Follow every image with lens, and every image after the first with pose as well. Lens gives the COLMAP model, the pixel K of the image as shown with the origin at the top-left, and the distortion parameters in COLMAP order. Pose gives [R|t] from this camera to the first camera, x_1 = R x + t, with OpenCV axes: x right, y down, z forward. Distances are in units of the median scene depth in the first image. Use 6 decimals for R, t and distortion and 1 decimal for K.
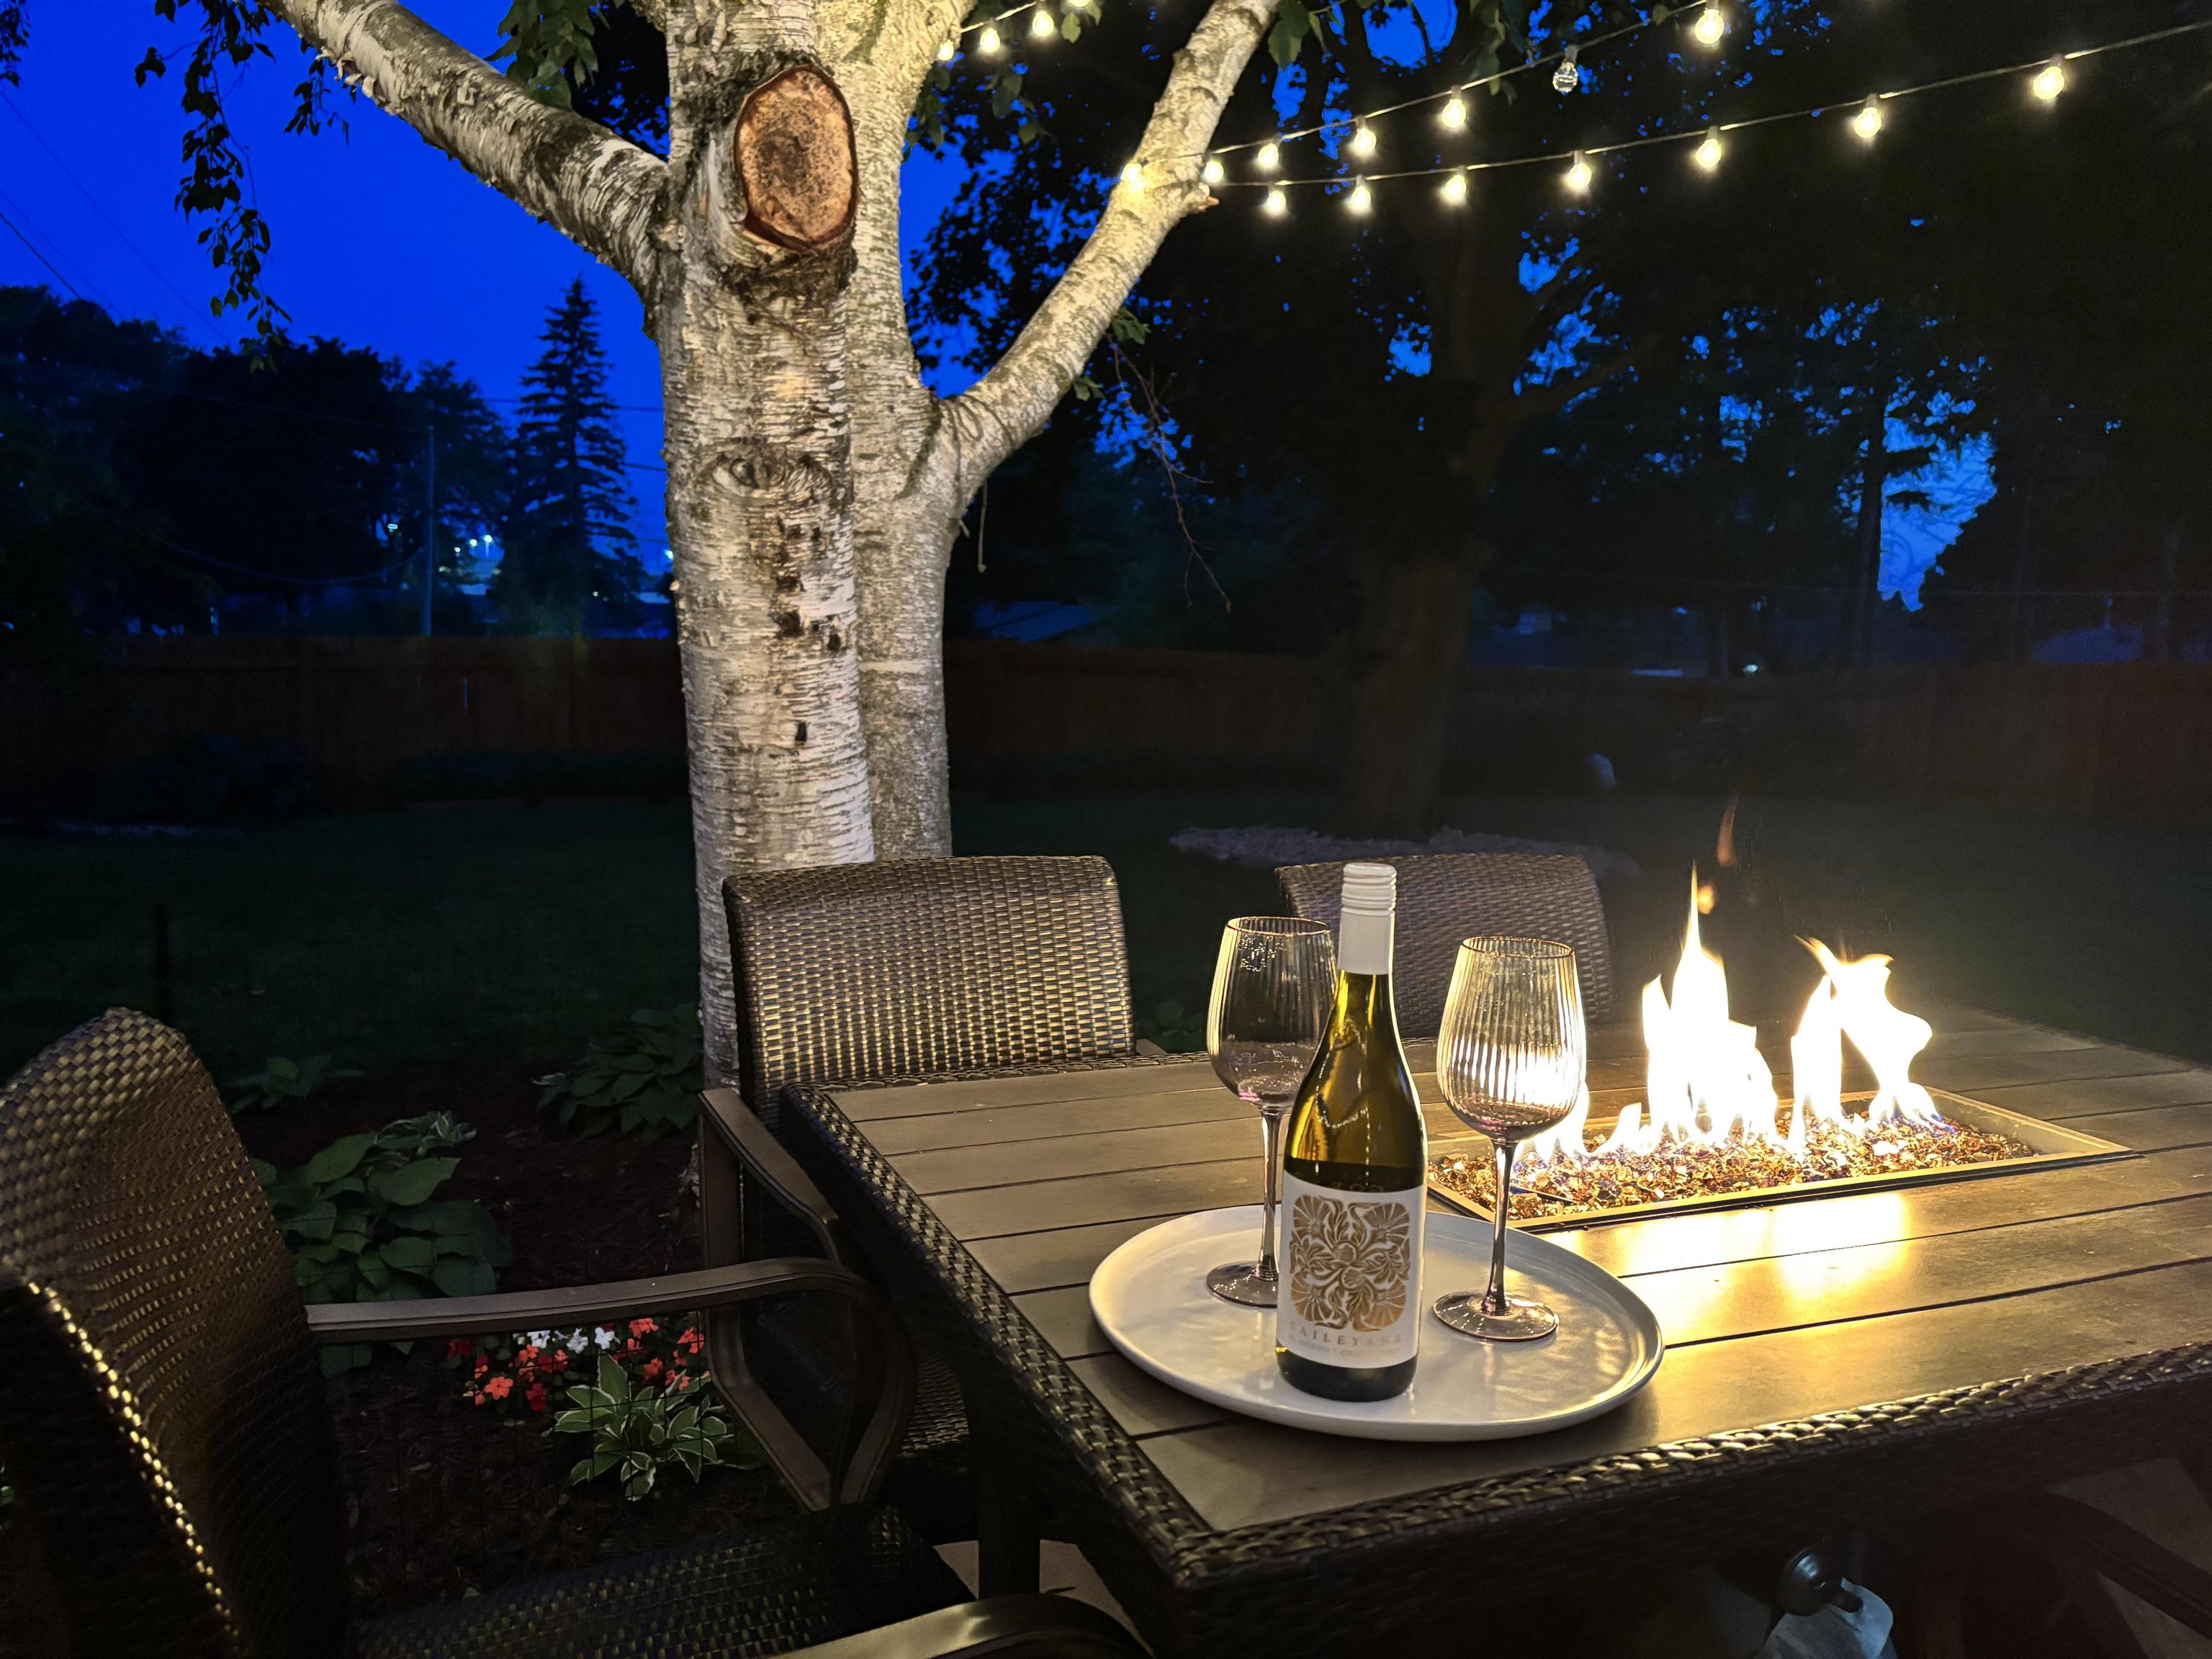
lens RADIAL K [[1684.7, 0, 1106.0], [0, 1684.7, 829.5], [0, 0, 1]] dist [0.025811, -0.032997]
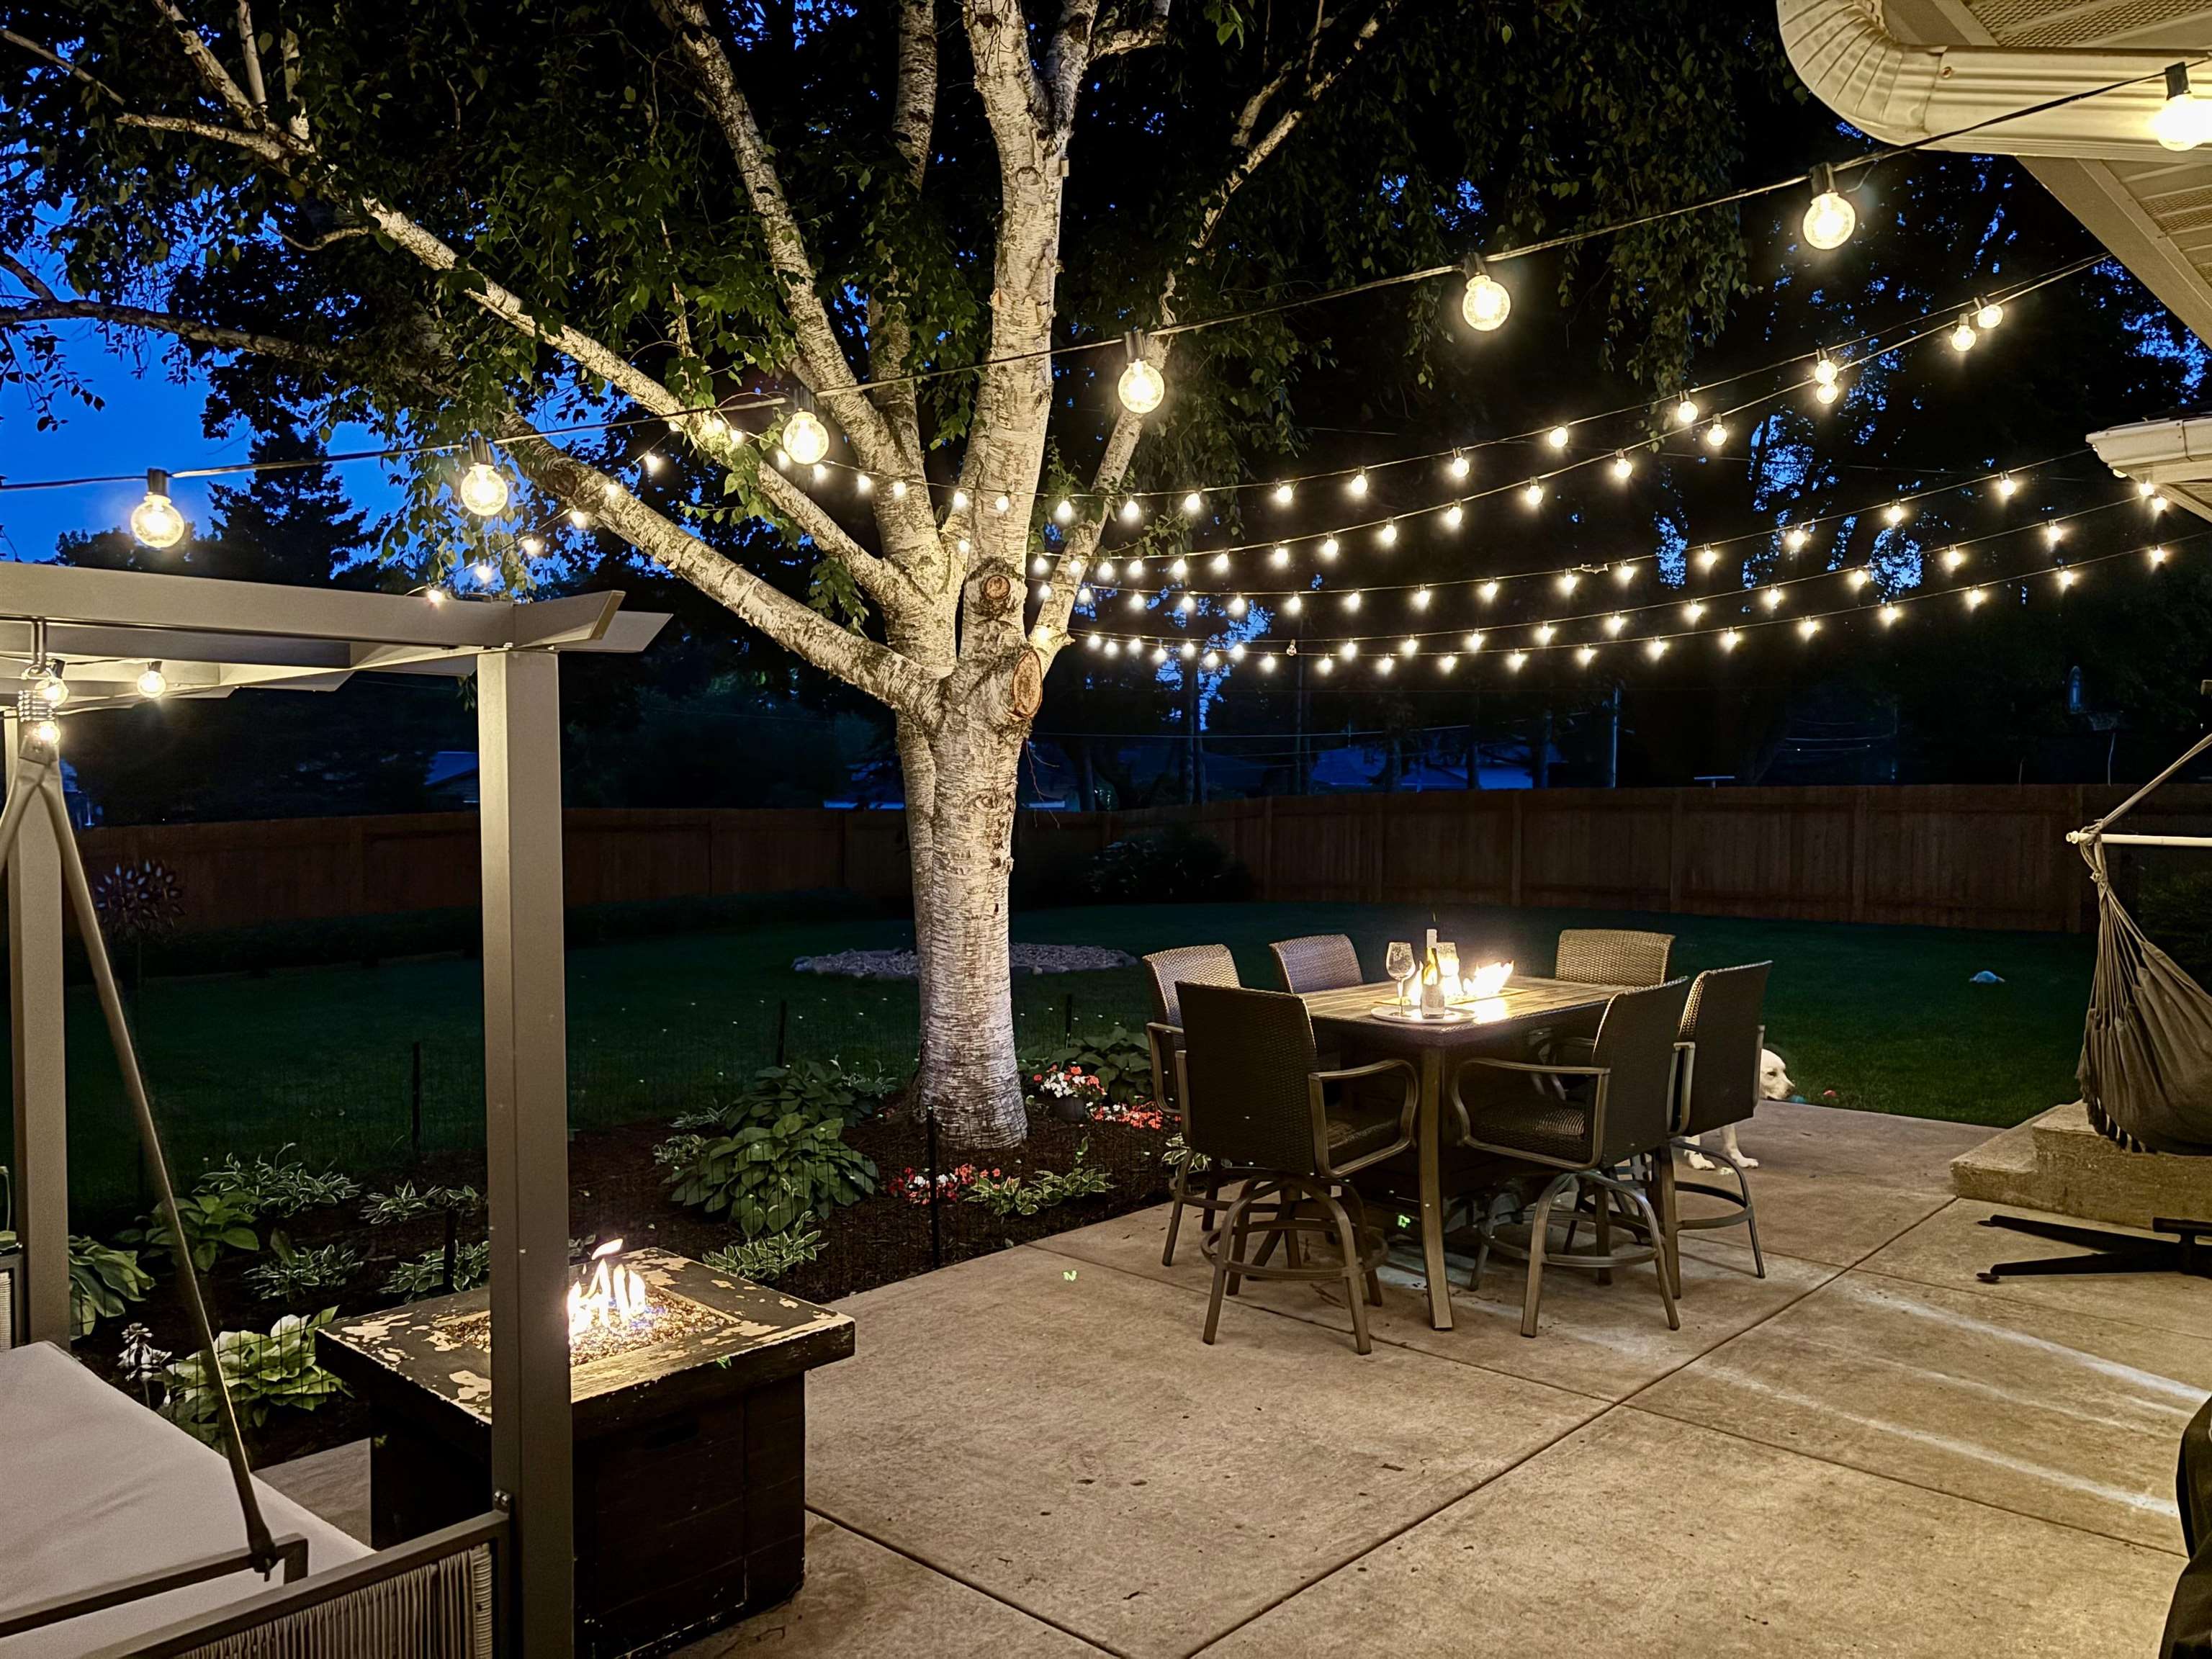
lens RADIAL K [[1684.7, 0, 1106.0], [0, 1684.7, 829.5], [0, 0, 1]] dist [0.025811, -0.032997]
pose [[0.923350, -0.047895, 0.380959, -0.079345], [0.075870, 0.995386, -0.058749, -0.001587], [-0.376388, 0.083149, 0.922723, -0.103462]]
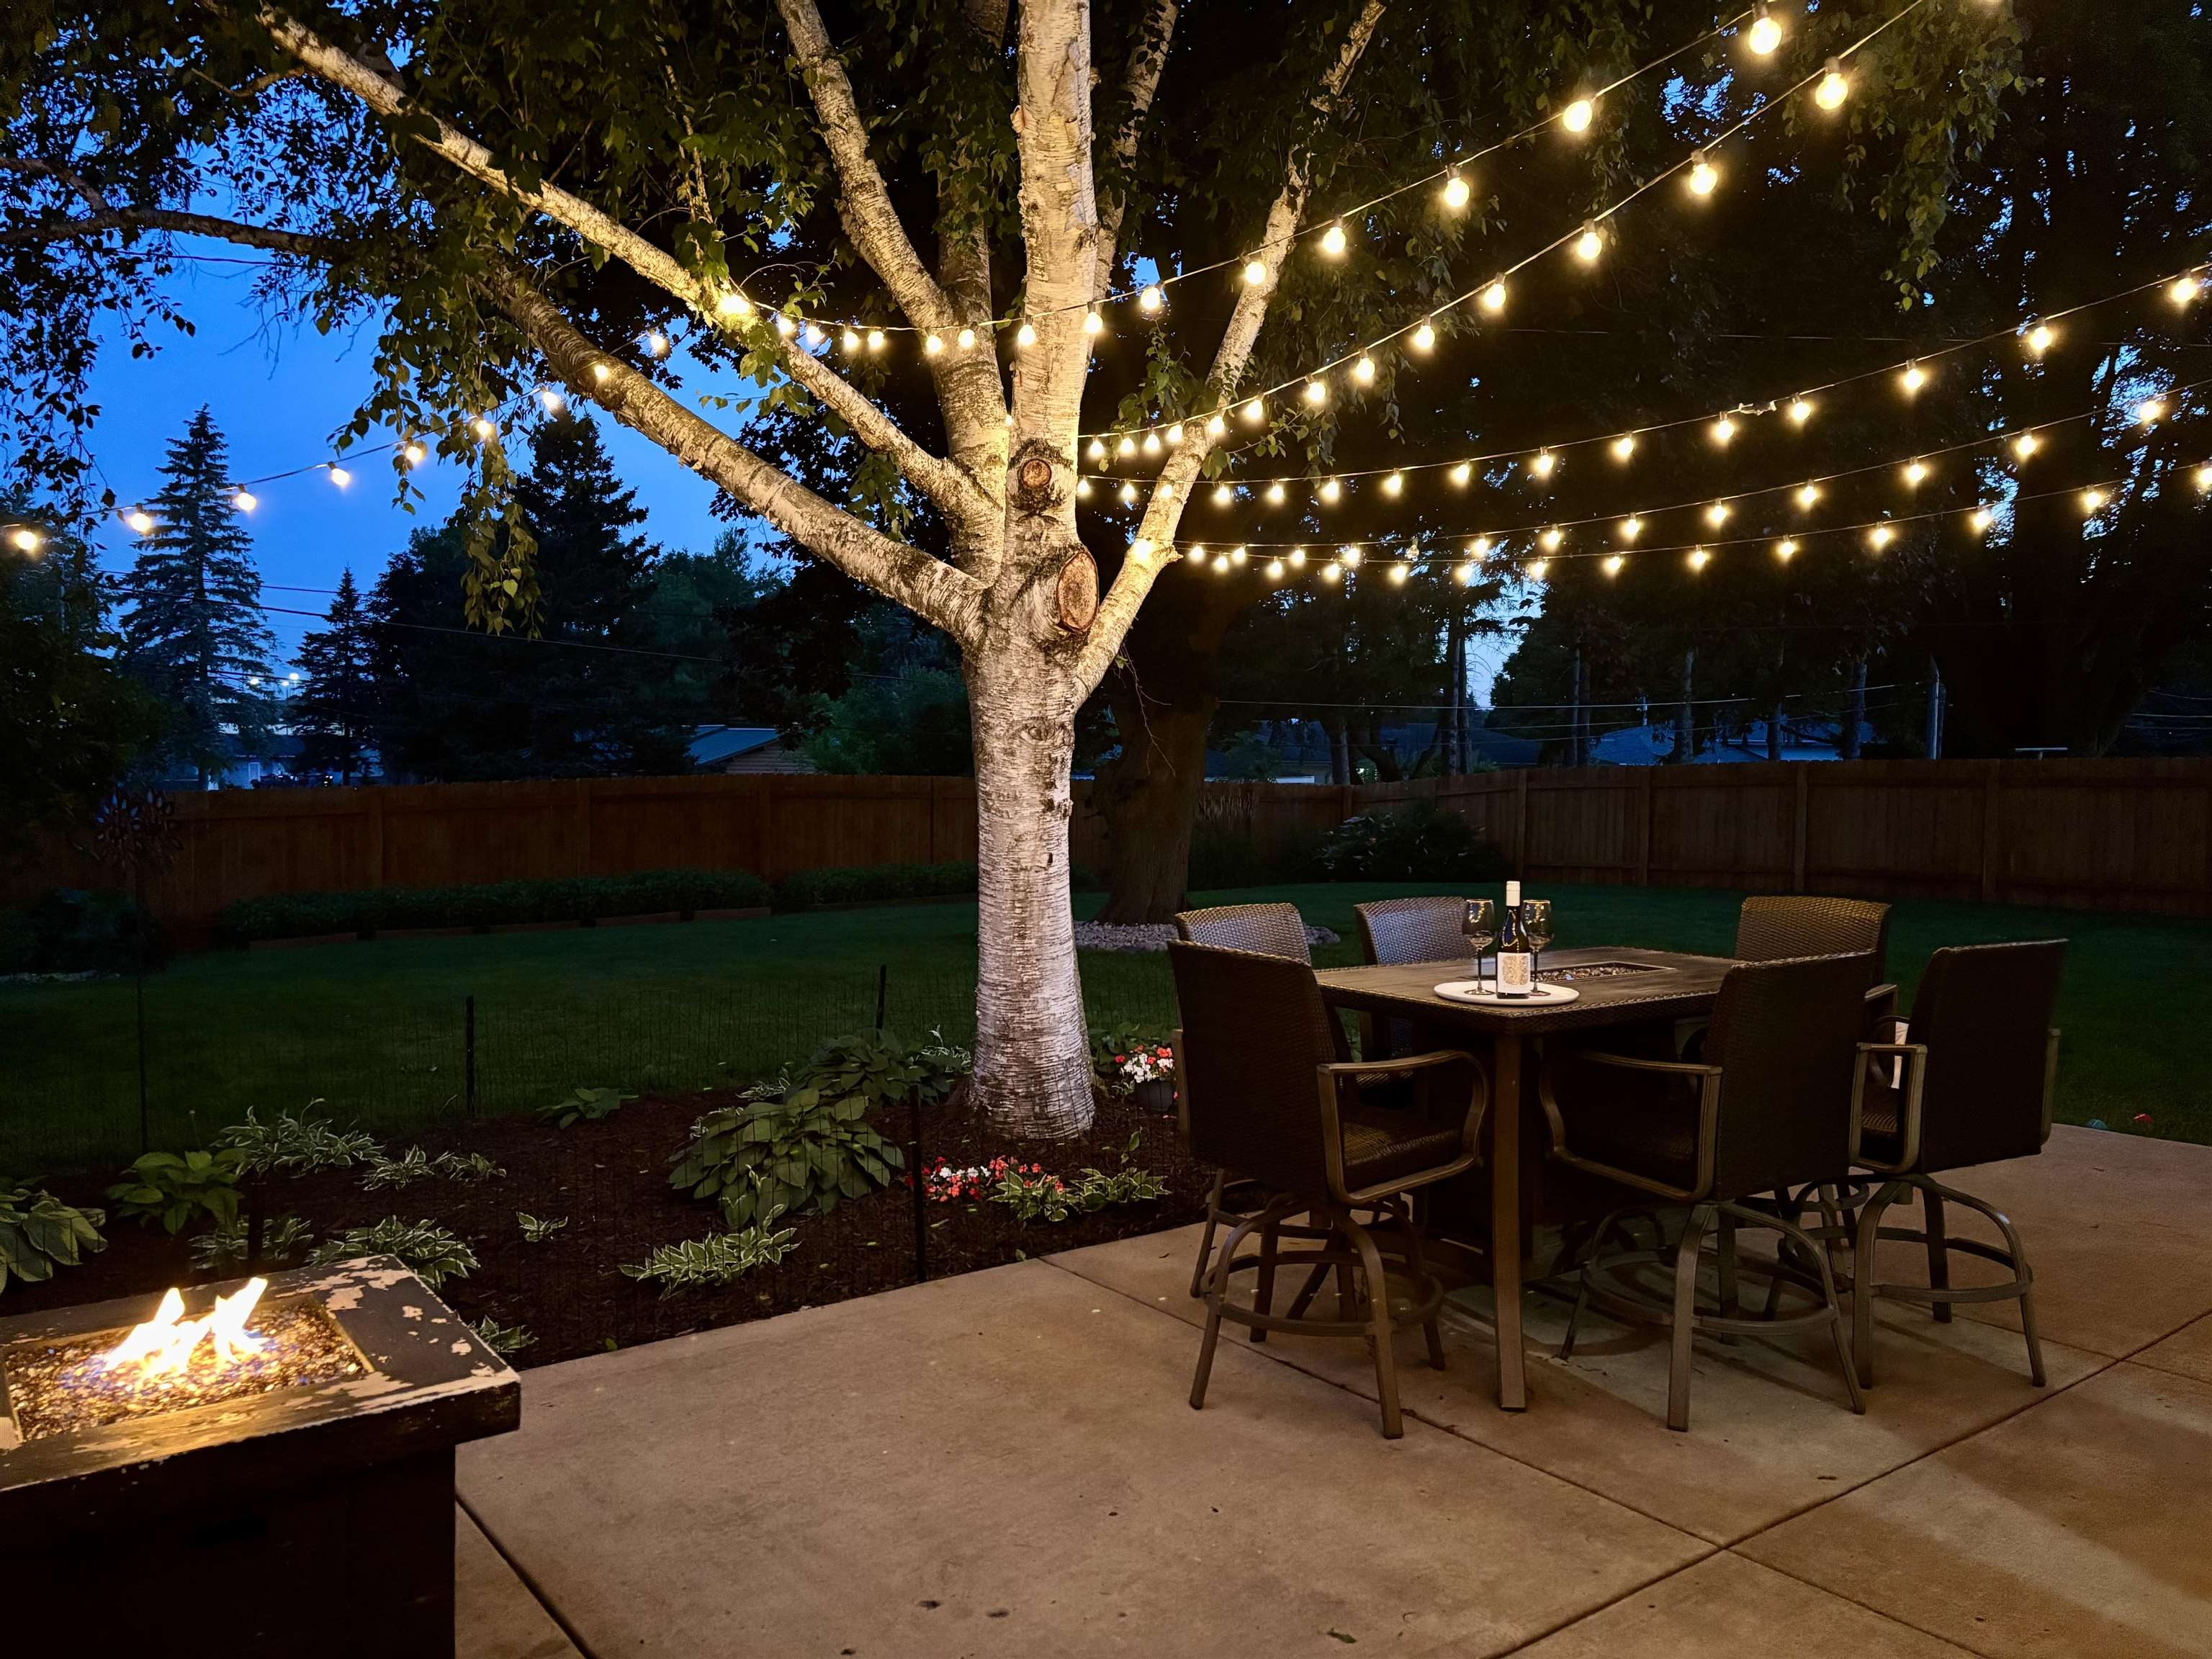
lens RADIAL K [[1675.2, 0, 1090.0], [0, 1675.2, 821.0], [0, 0, 1]] dist [0.031713, -0.029078]
pose [[0.977302, -0.037781, 0.208456, -0.047015], [0.052470, 0.996479, -0.065389, 0.002502], [-0.205251, 0.074843, 0.975843, -0.080173]]
